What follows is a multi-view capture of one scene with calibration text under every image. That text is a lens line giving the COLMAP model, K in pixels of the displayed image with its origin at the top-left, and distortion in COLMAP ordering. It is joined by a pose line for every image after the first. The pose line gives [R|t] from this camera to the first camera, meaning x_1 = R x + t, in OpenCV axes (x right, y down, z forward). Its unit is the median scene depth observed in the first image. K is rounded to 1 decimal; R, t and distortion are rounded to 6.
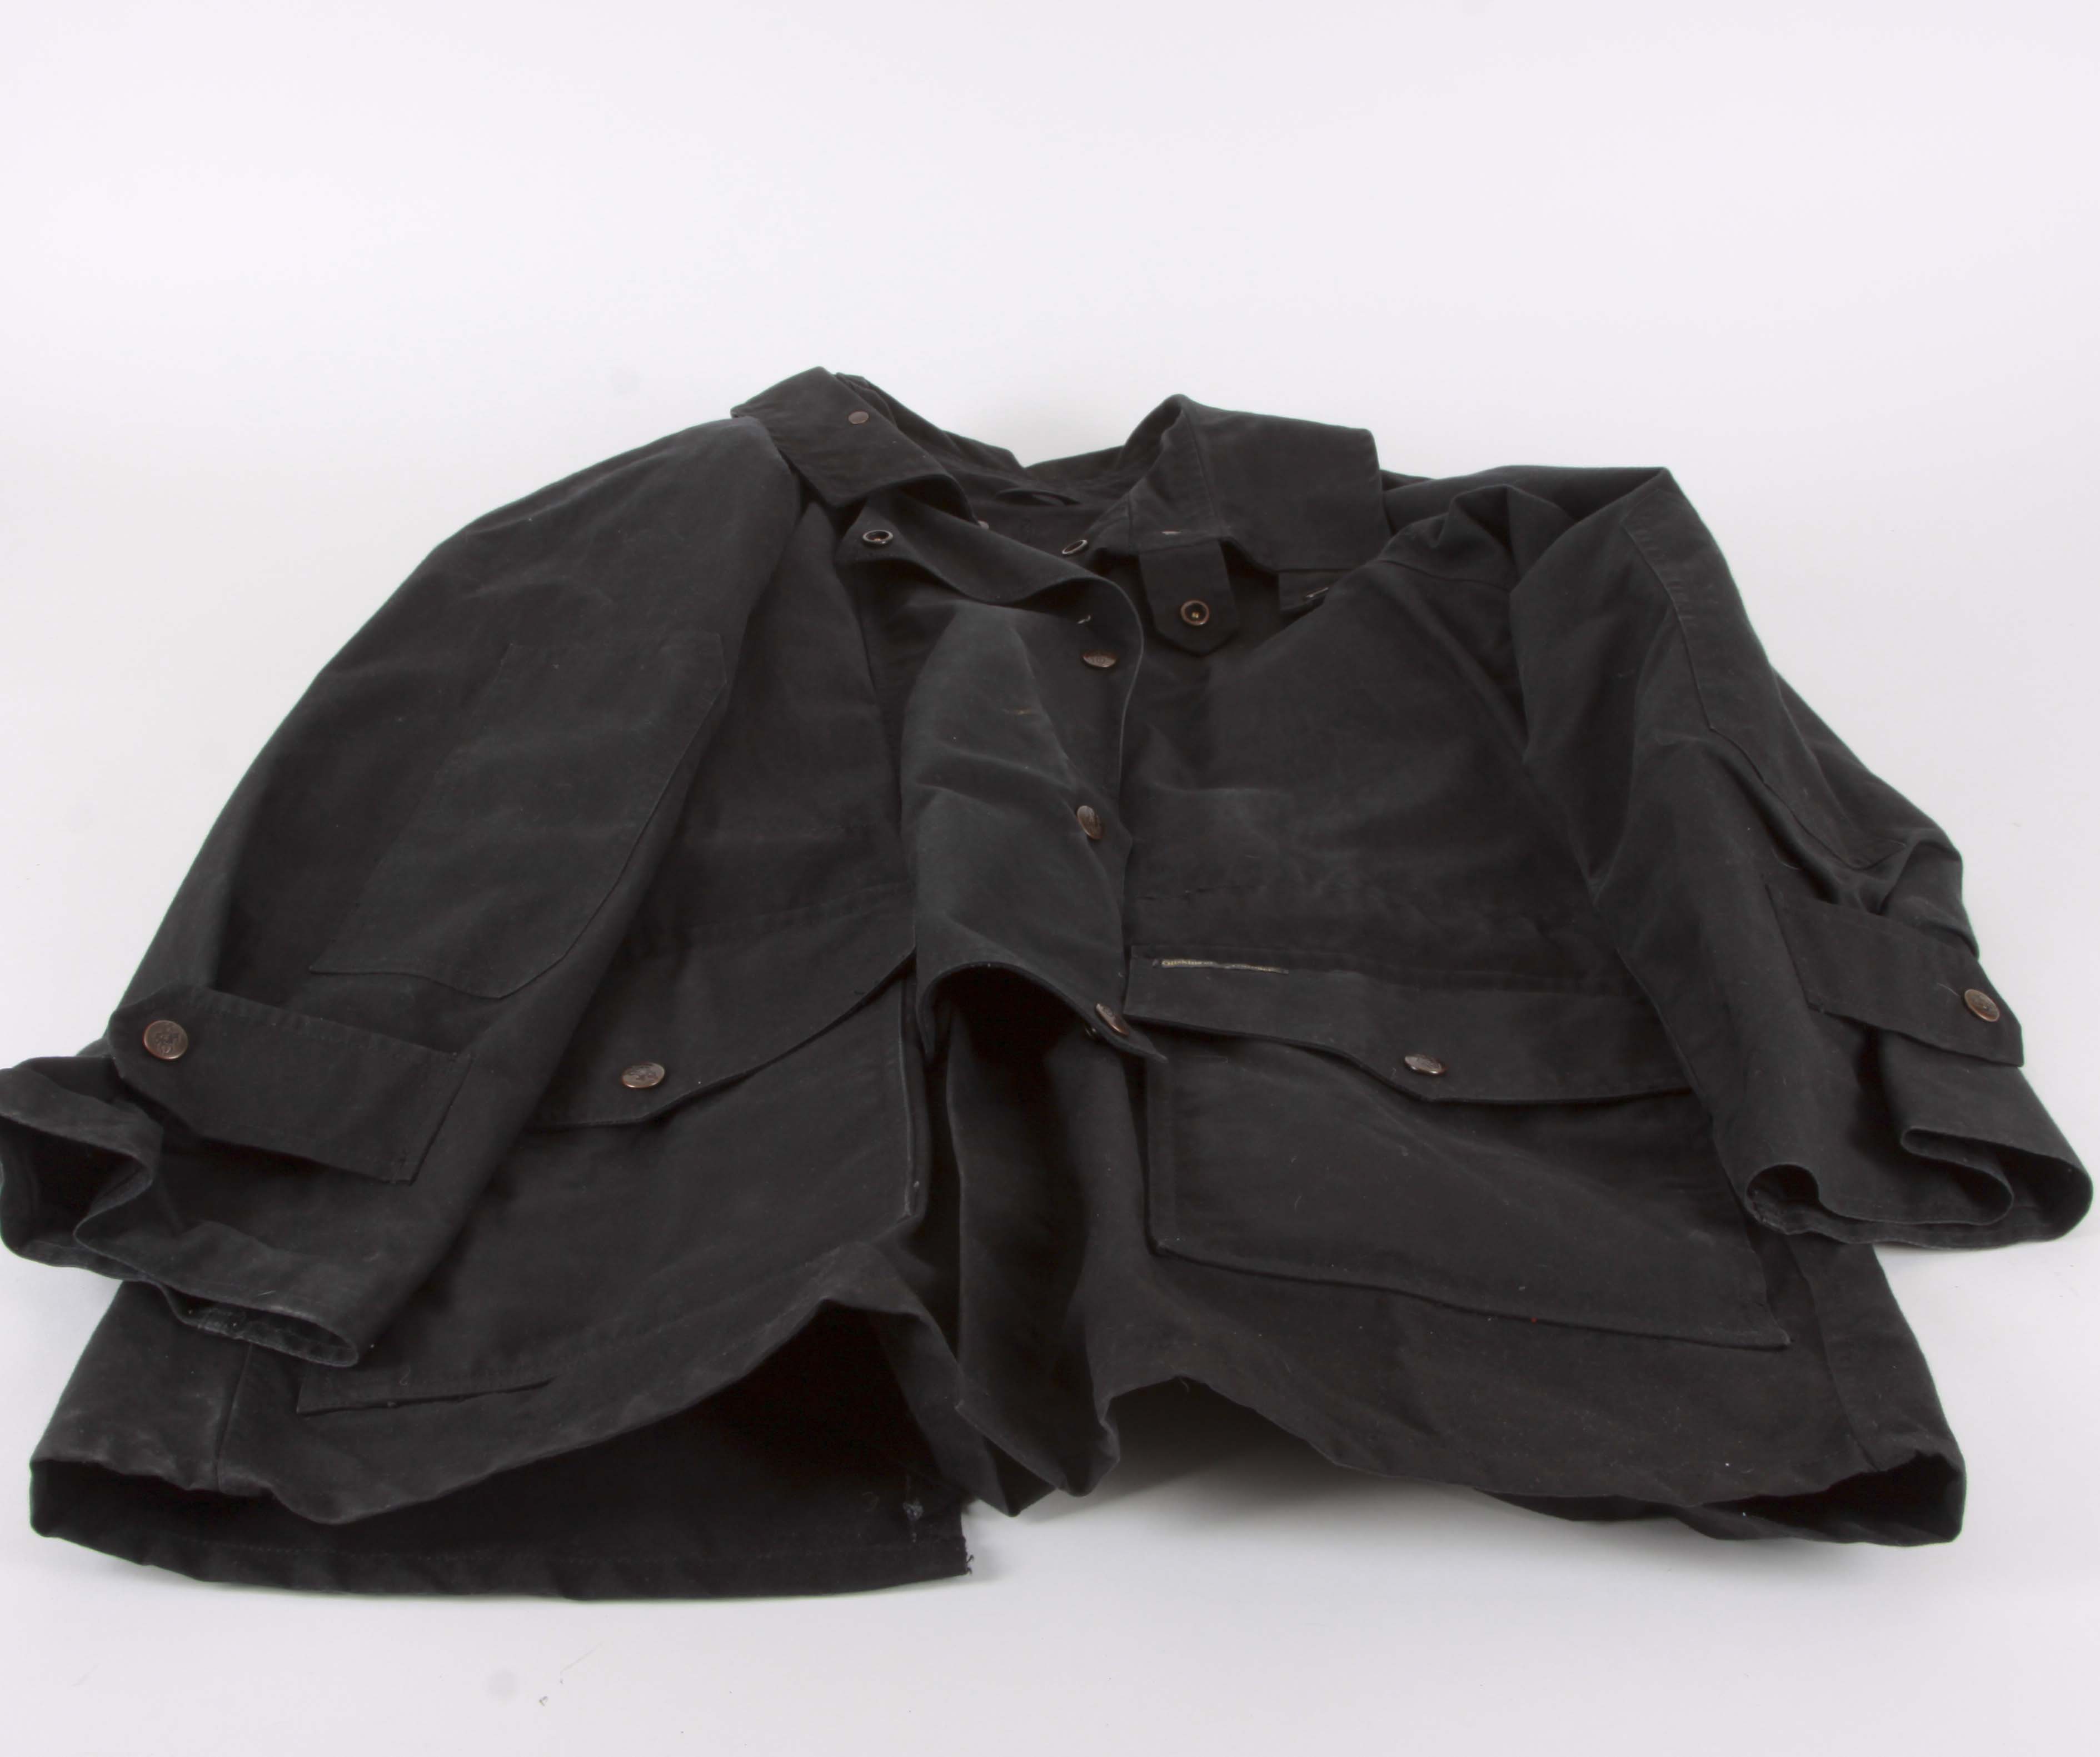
lens RADIAL K [[2776.4, 0, 1050.0], [0, 2776.4, 878.5], [0, 0, 1]] dist [-0.140559, 0.055639]
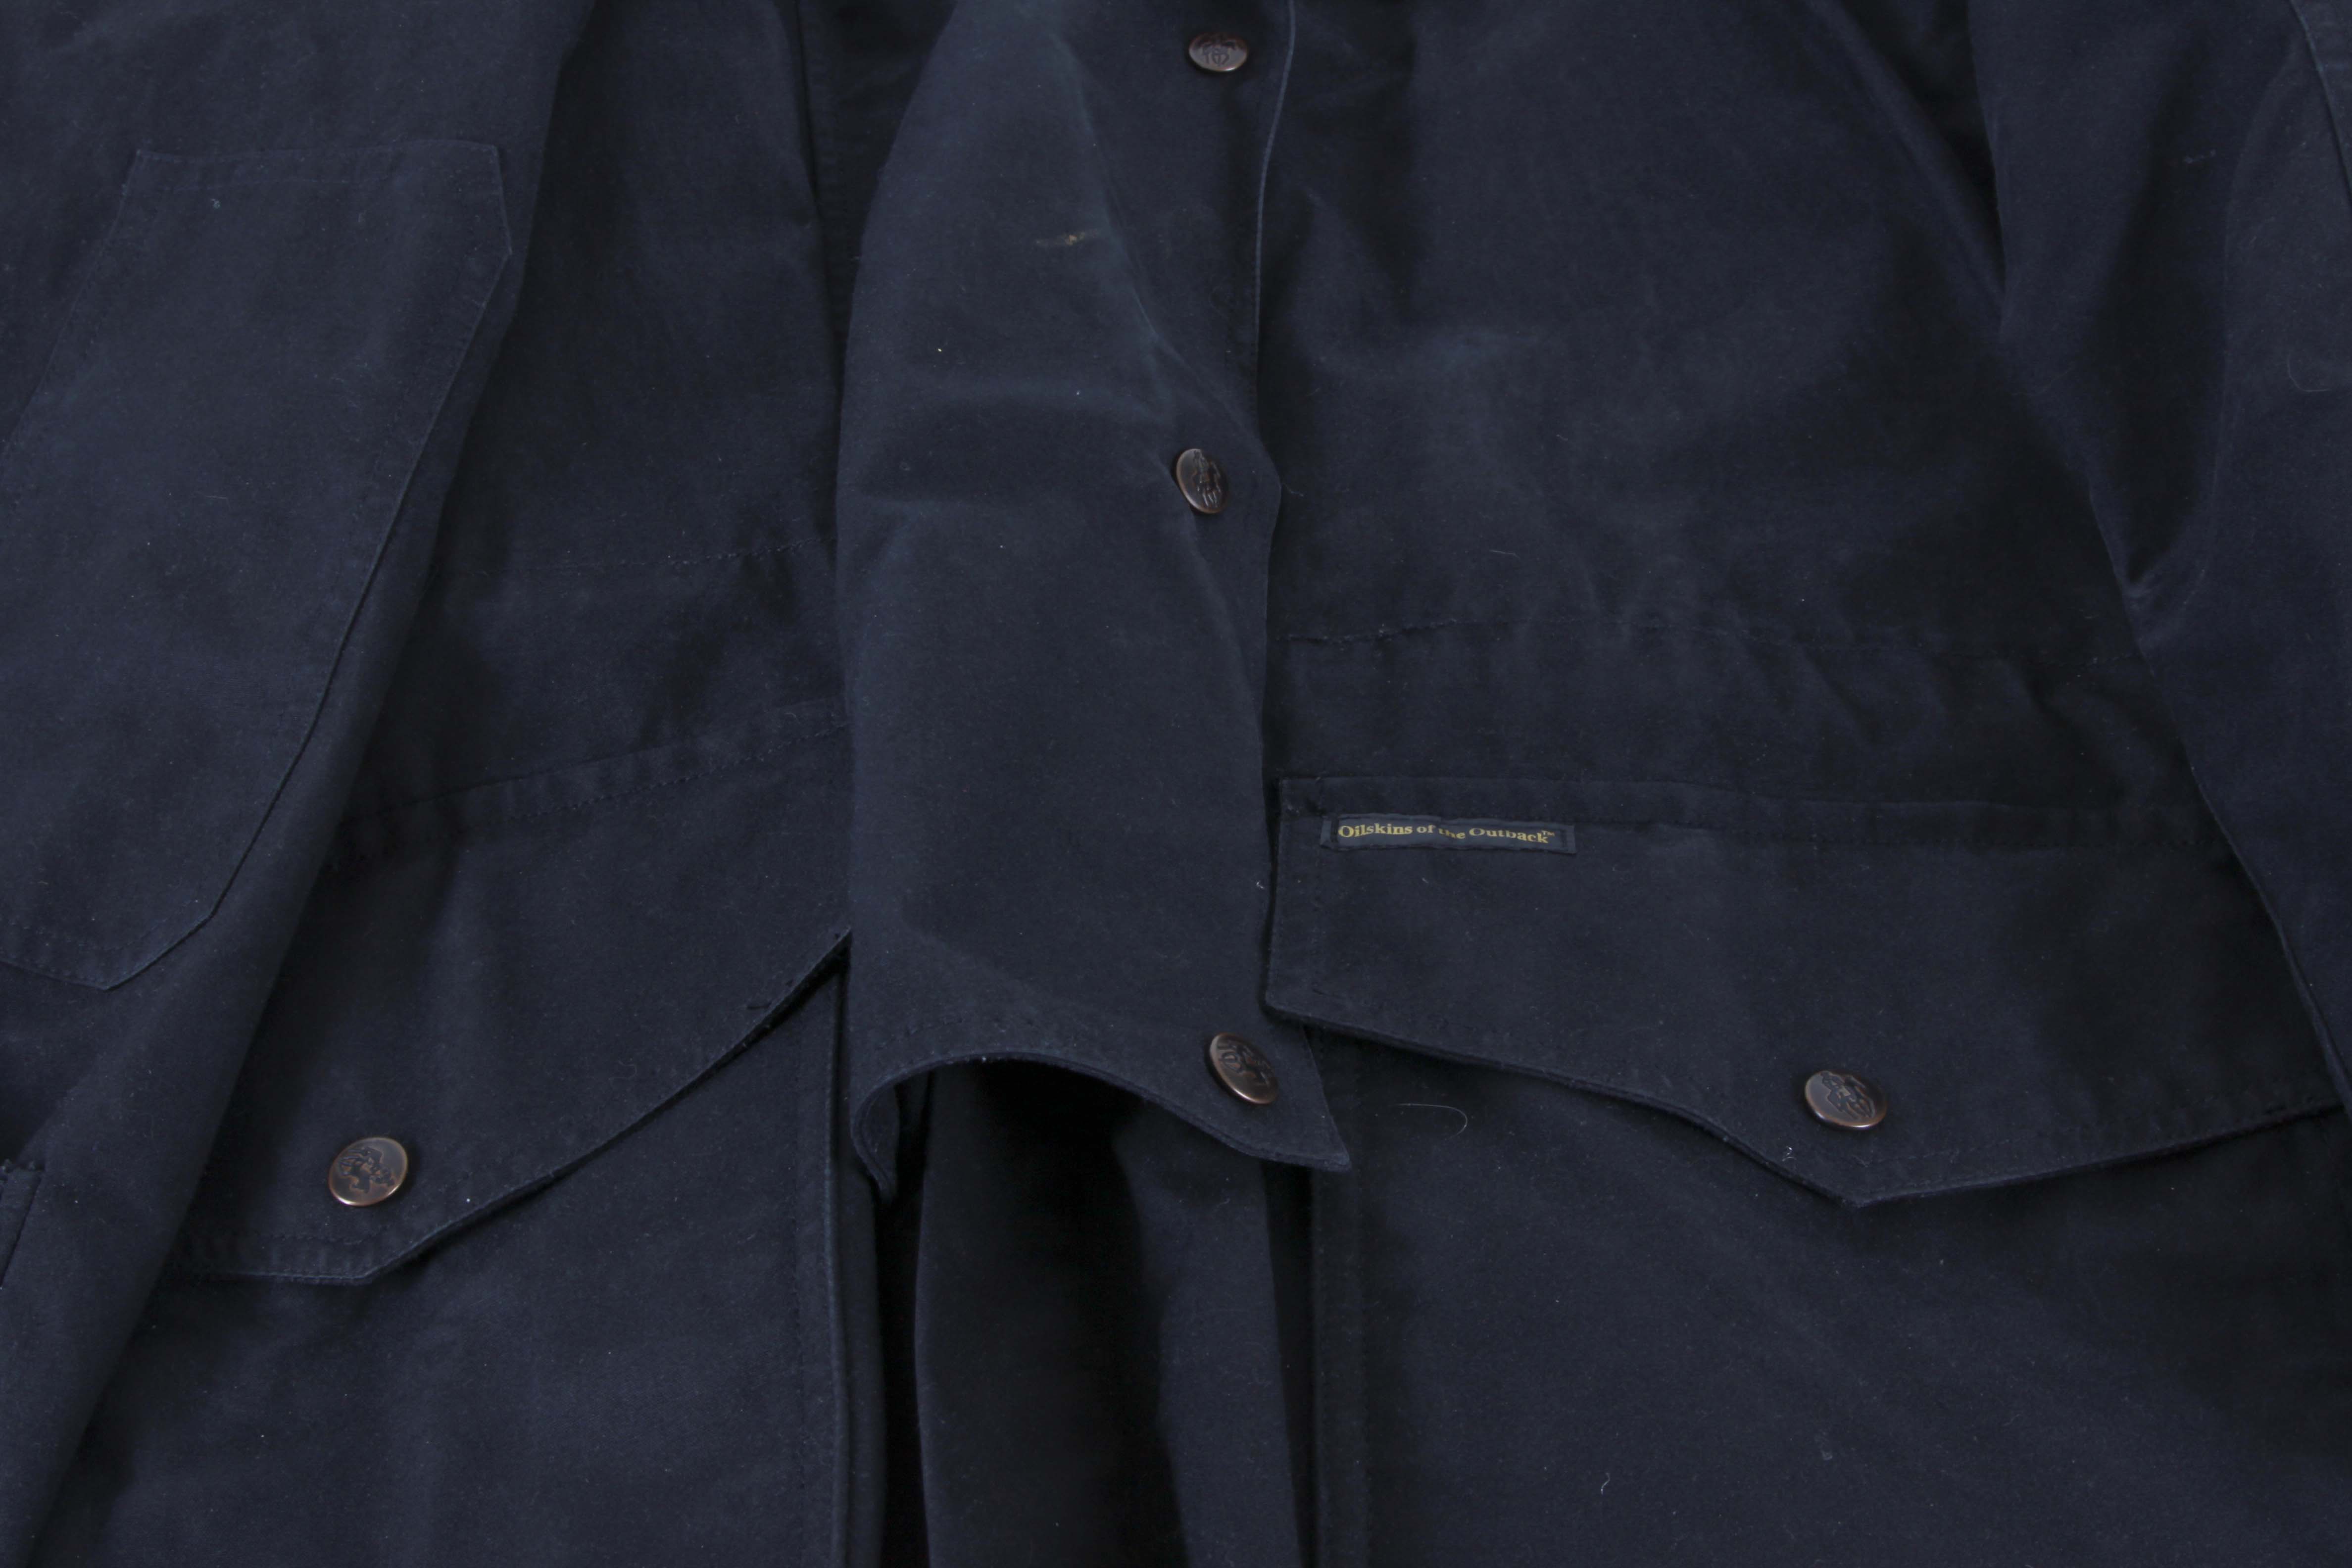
lens RADIAL K [[3043.9, 0, 1214.7], [0, 3043.9, 780.1], [0, 0, 1]] dist [-0.081430, 0.049007]
pose [[0.998893, -0.041886, -0.021428, 0.031322], [0.046589, 0.944135, 0.326248, -0.182073], [0.006566, -0.326885, 0.945041, 0.473987]]
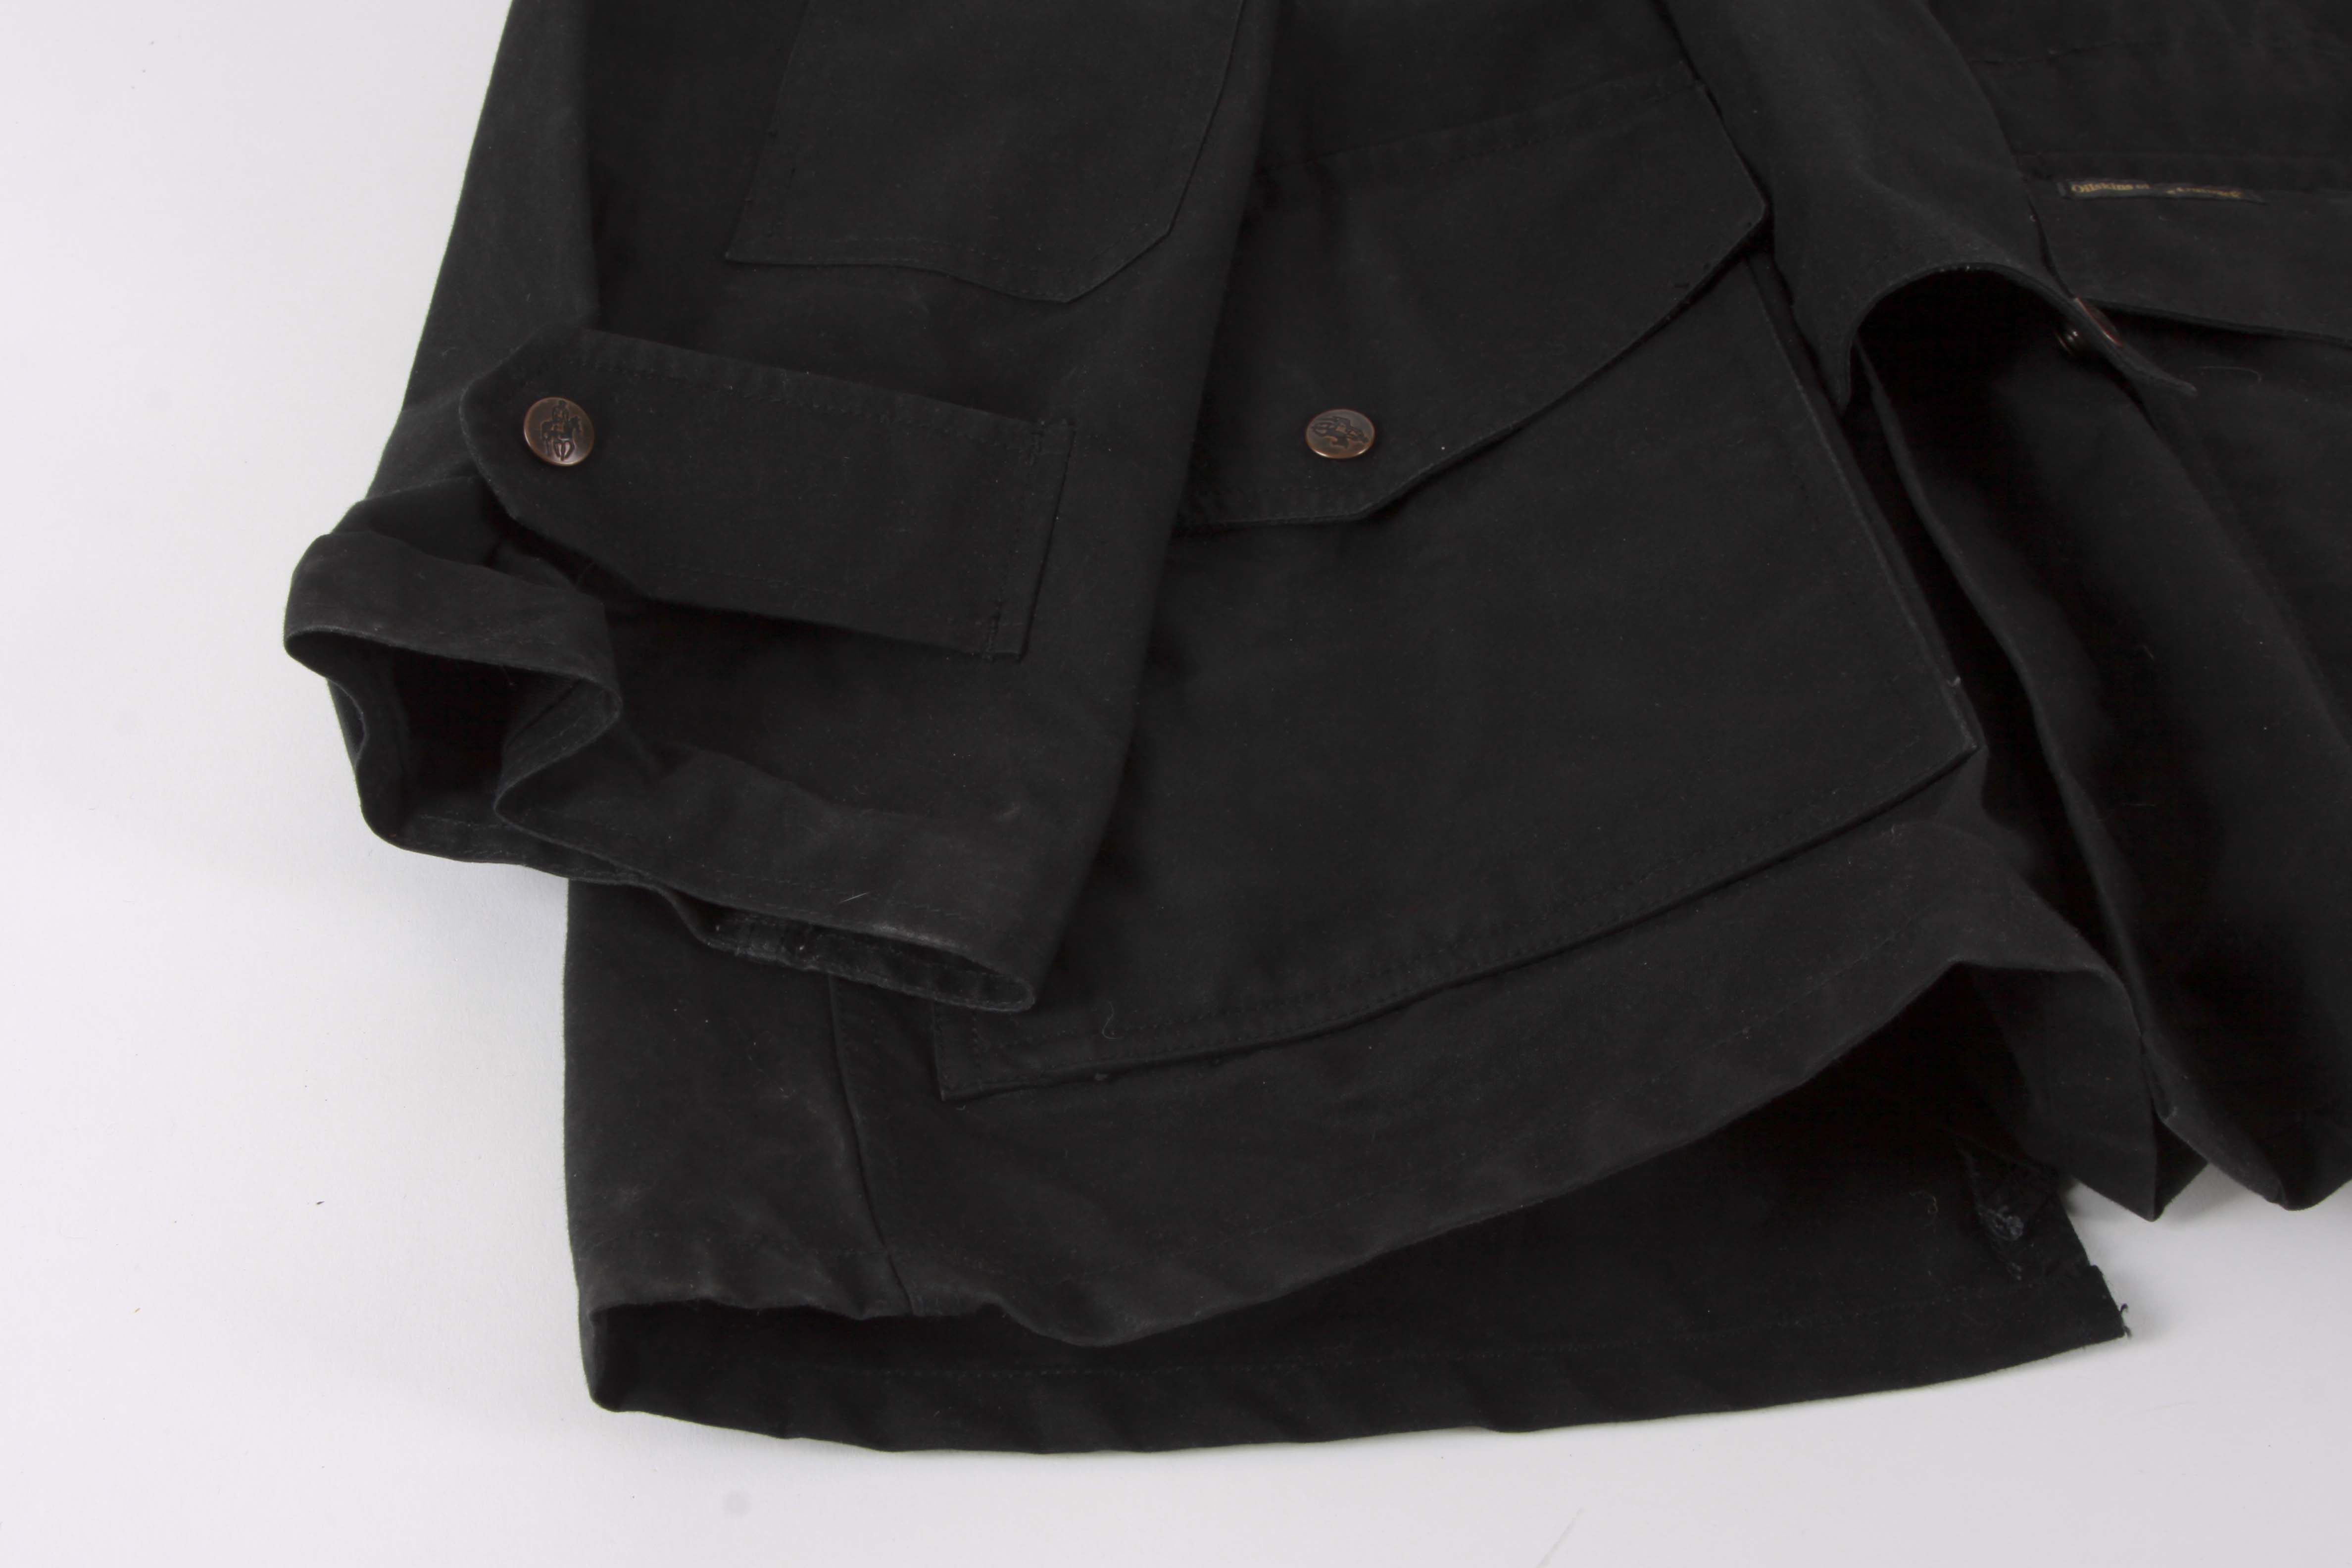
lens RADIAL K [[3043.9, 0, 1214.7], [0, 3043.9, 780.1], [0, 0, 1]] dist [-0.081430, 0.049007]
pose [[0.995808, -0.055896, 0.072399, -0.228257], [0.028308, 0.941024, 0.337153, -0.086599], [-0.086975, -0.333690, 0.938662, 0.334867]]
